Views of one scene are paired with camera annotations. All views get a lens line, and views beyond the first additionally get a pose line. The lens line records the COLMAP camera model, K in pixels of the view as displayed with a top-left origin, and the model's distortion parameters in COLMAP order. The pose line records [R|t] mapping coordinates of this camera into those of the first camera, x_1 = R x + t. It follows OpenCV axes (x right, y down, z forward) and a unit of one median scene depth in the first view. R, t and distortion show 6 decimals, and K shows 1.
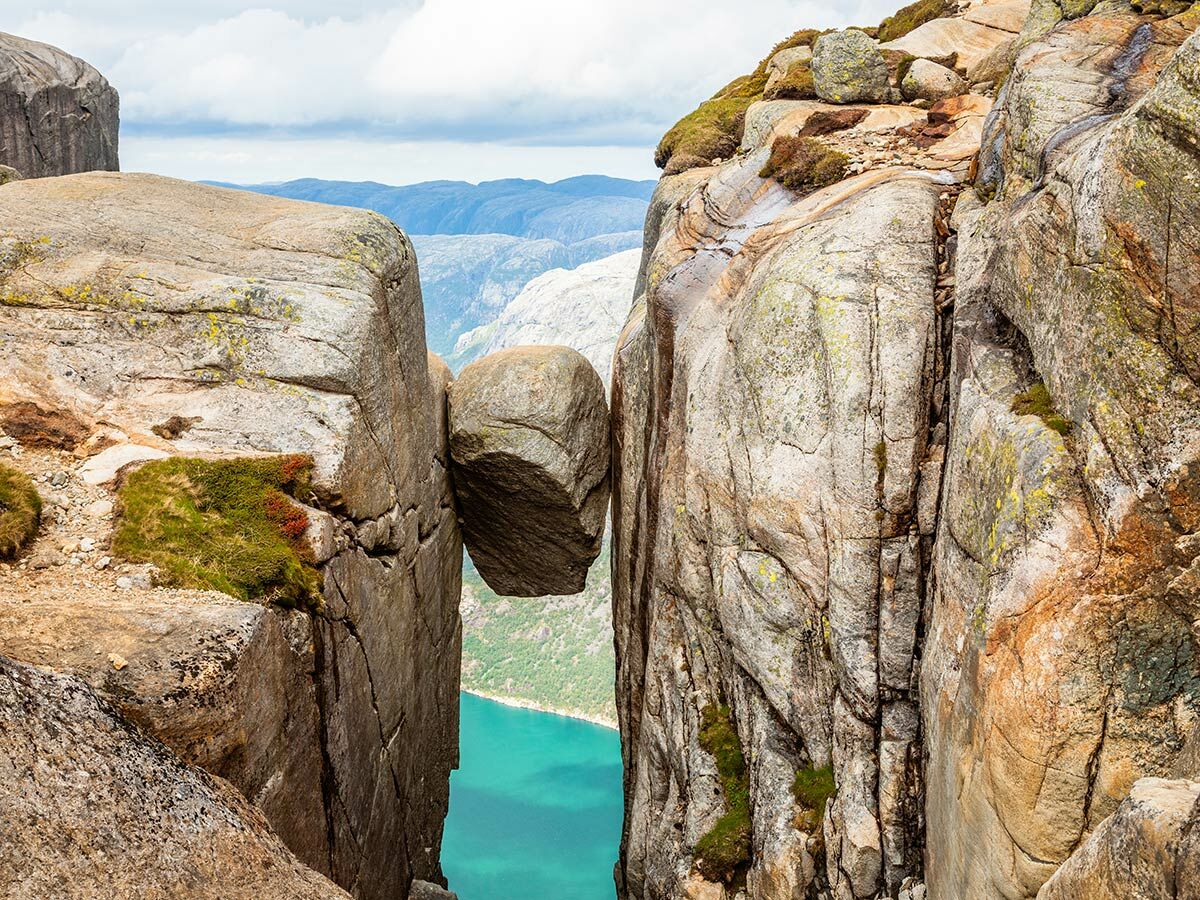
lens RADIAL K [[1691.3, 0, 598.4], [0, 1691.3, 448.2], [0, 0, 1]] dist [0.103126, 0.000000]
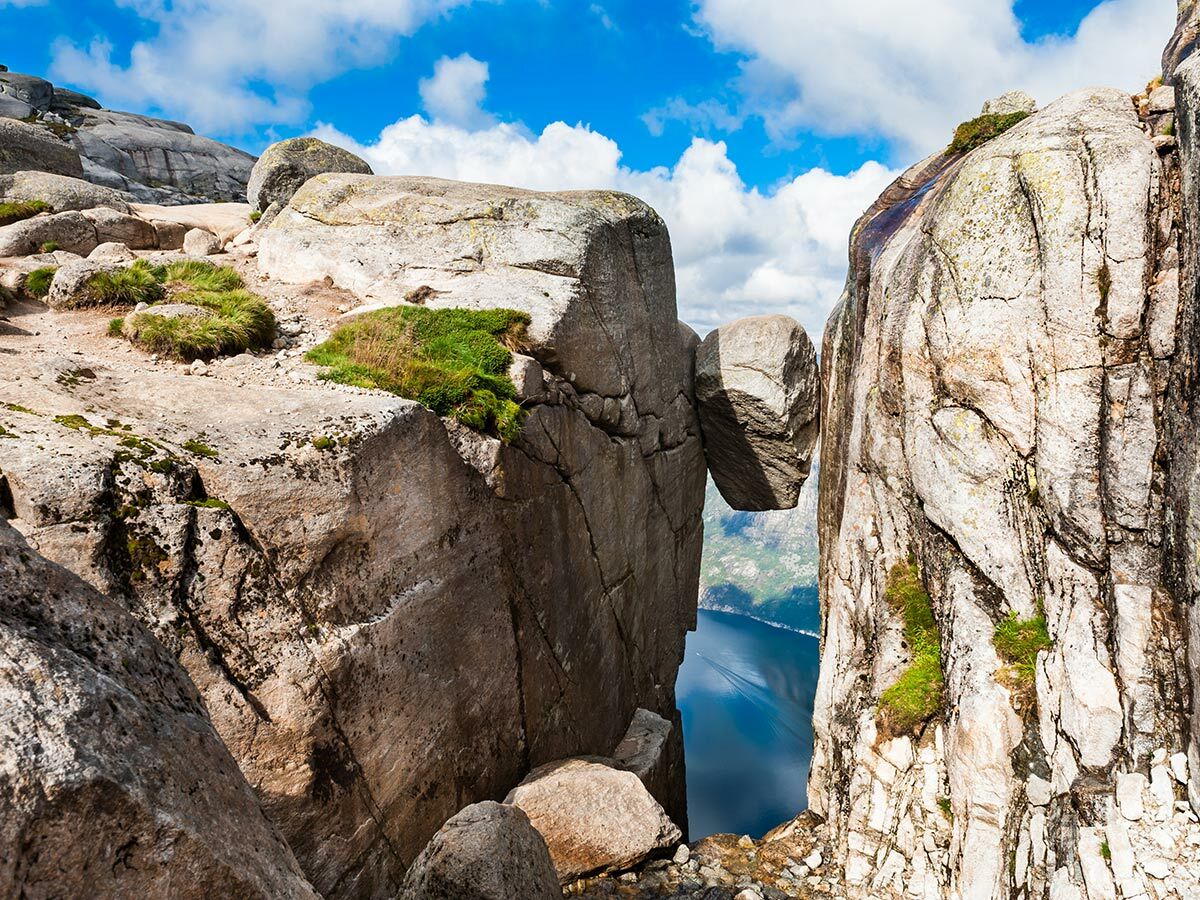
lens RADIAL K [[915.6, 0, 599.1], [0, 915.6, 454.1], [0, 0, 1]] dist [-0.052648, -0.007760]
pose [[0.969993, 0.025283, -0.241815, 0.021786], [-0.032267, 0.999167, -0.024965, 0.108087], [0.240982, 0.032018, 0.970001, 0.432383]]
